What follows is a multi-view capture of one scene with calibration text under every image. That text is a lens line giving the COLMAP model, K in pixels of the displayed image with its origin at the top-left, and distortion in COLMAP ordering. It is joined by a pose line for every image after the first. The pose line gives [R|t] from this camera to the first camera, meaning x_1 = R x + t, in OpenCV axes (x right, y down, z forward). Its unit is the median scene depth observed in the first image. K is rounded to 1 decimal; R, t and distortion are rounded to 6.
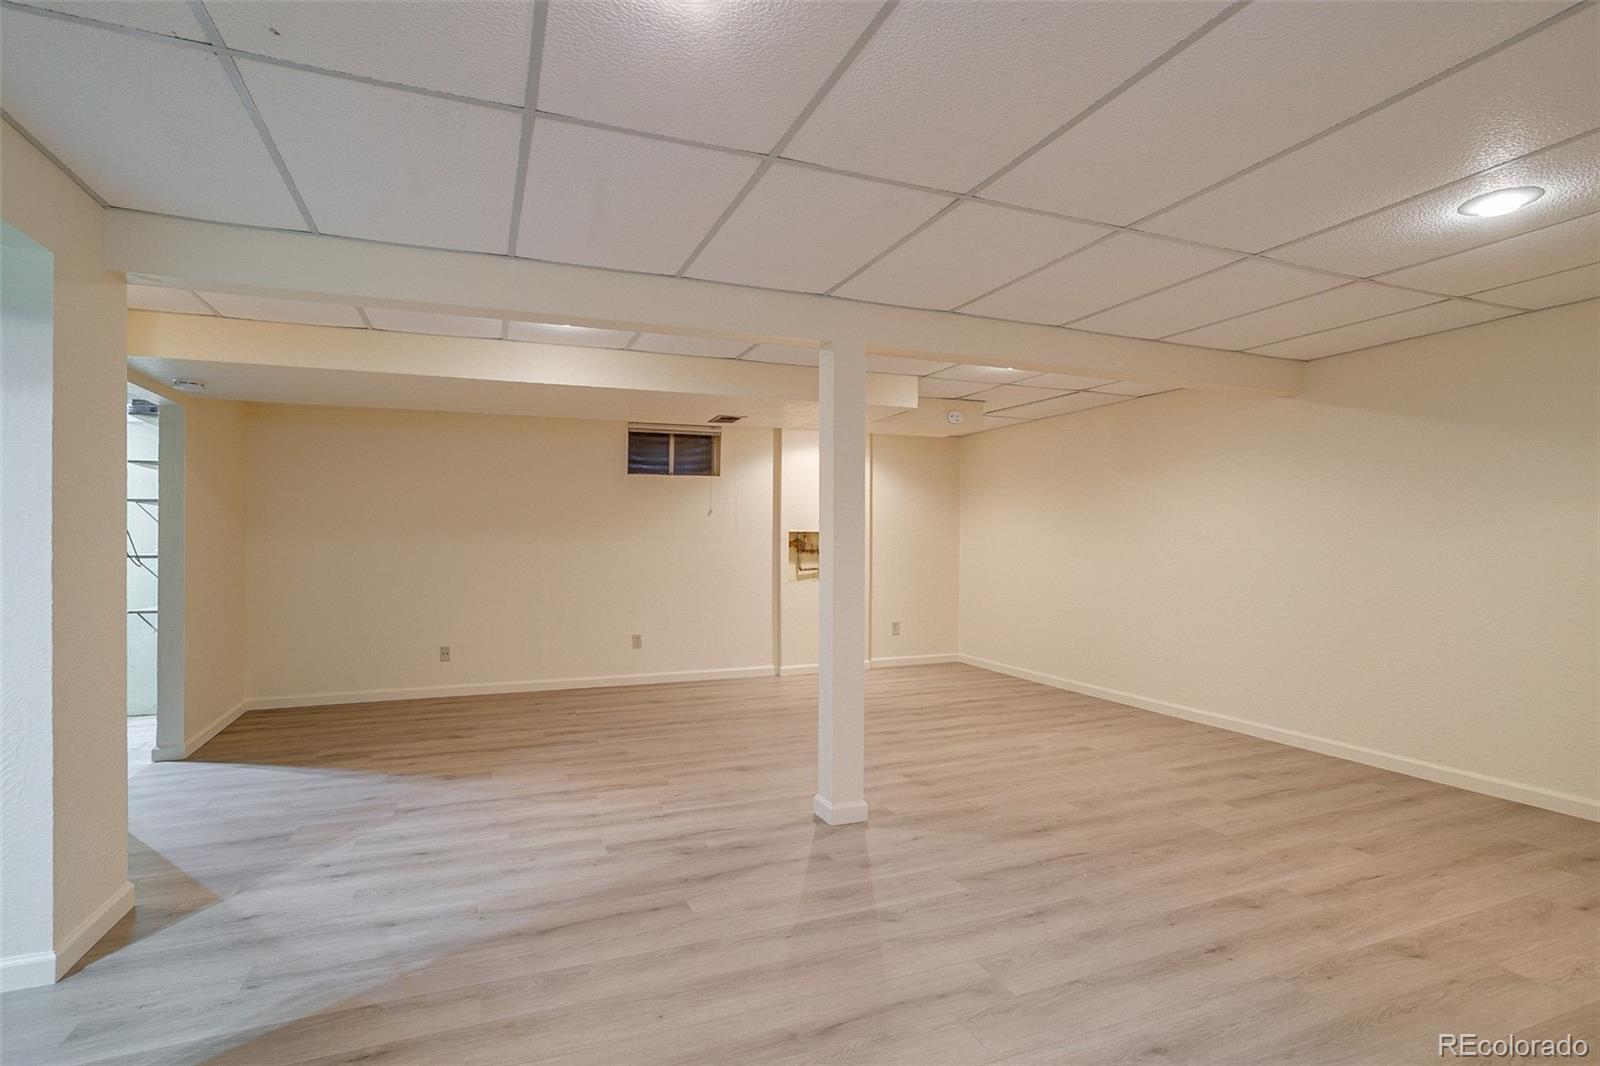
lens RADIAL K [[763.7, 0, 805.9], [0, 763.7, 533.4], [0, 0, 1]] dist [-0.049680, 0.022484]
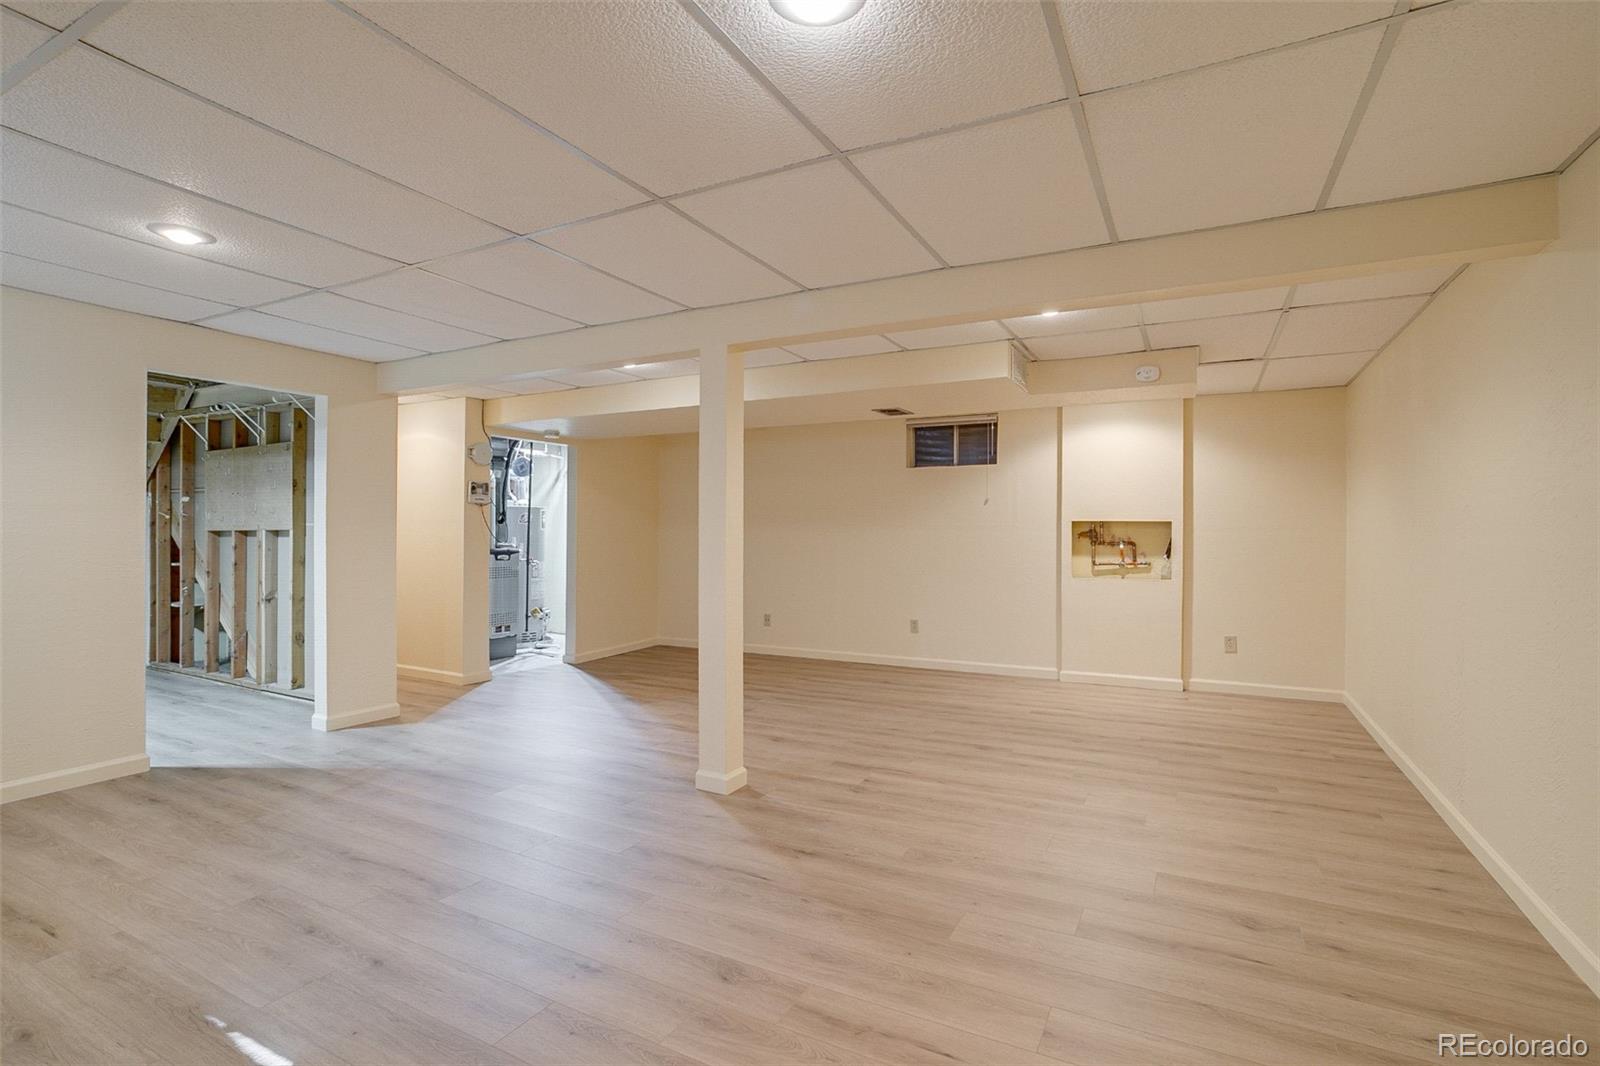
lens RADIAL K [[763.7, 0, 805.9], [0, 763.7, 533.4], [0, 0, 1]] dist [-0.049680, 0.022484]
pose [[0.644470, 0.005254, -0.764612, 0.836454], [0.005677, 0.999916, 0.011656, -0.000176], [0.764609, -0.011853, 0.644386, 0.349187]]
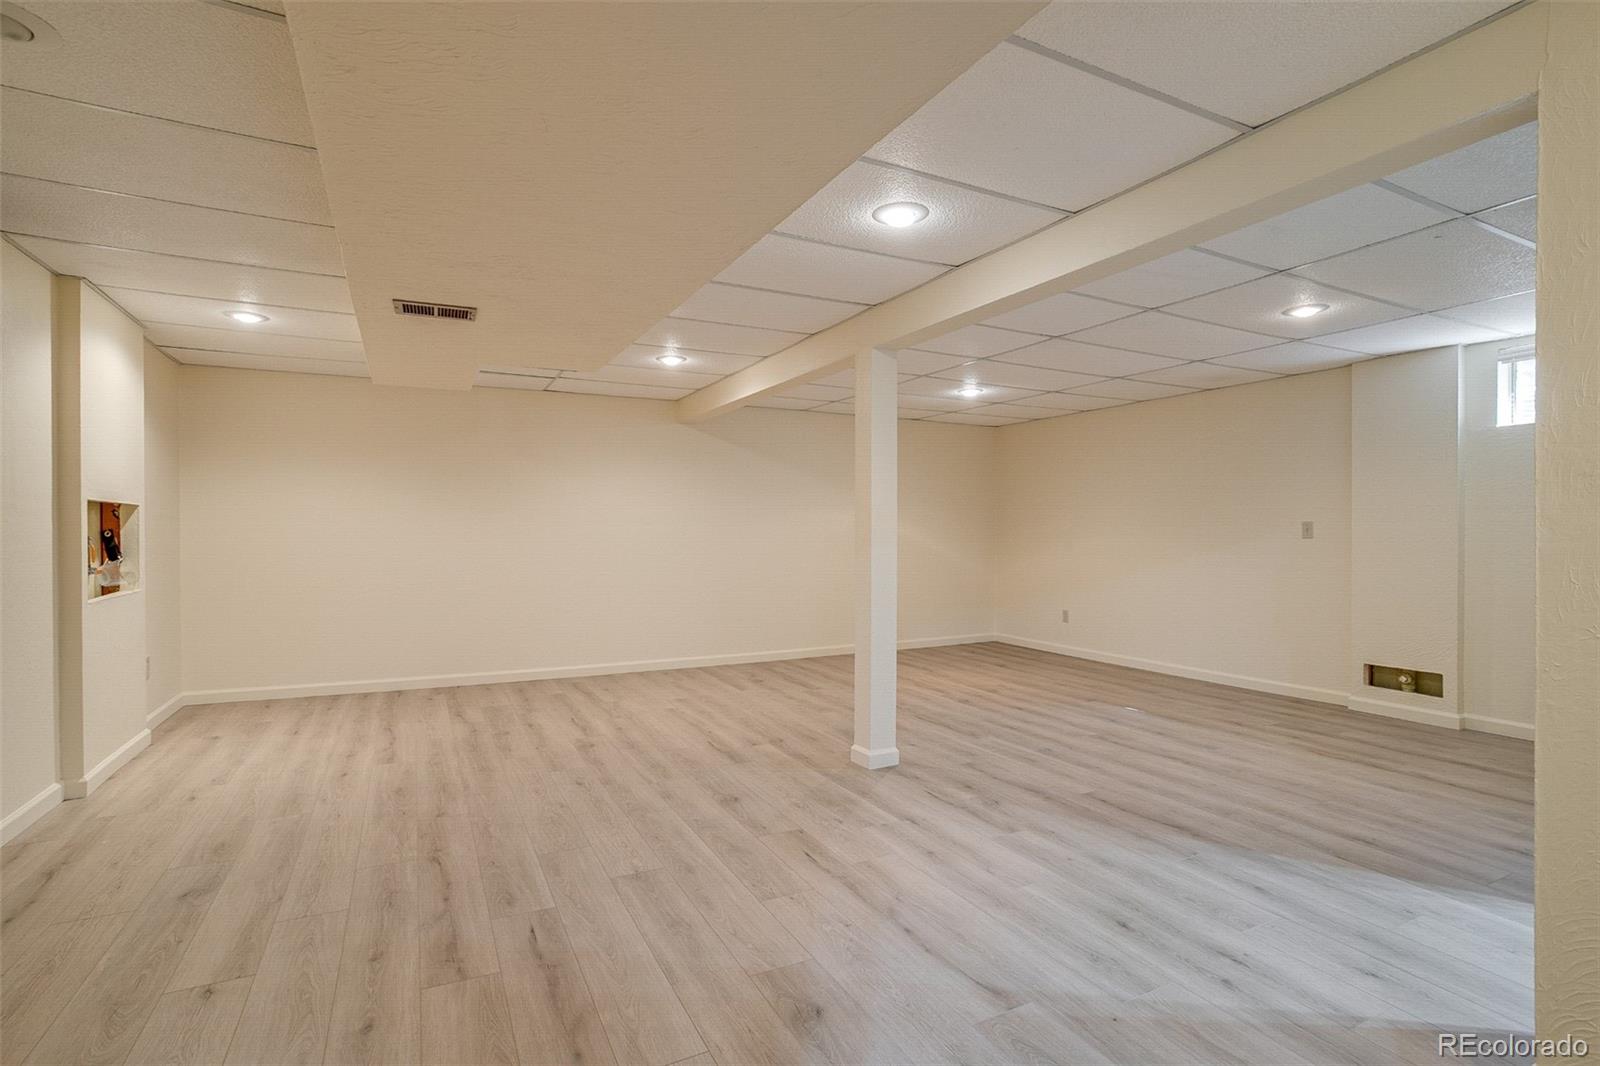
lens RADIAL K [[743.0, 0, 800.0], [0, 743.0, 533.0], [0, 0, 1]] dist [0.000973, 0.001176]
pose [[-0.070319, -0.001647, 0.997523, -0.950560], [-0.018876, 0.999822, 0.000320, 0.021814], [-0.997346, -0.018807, -0.070338, 1.056890]]
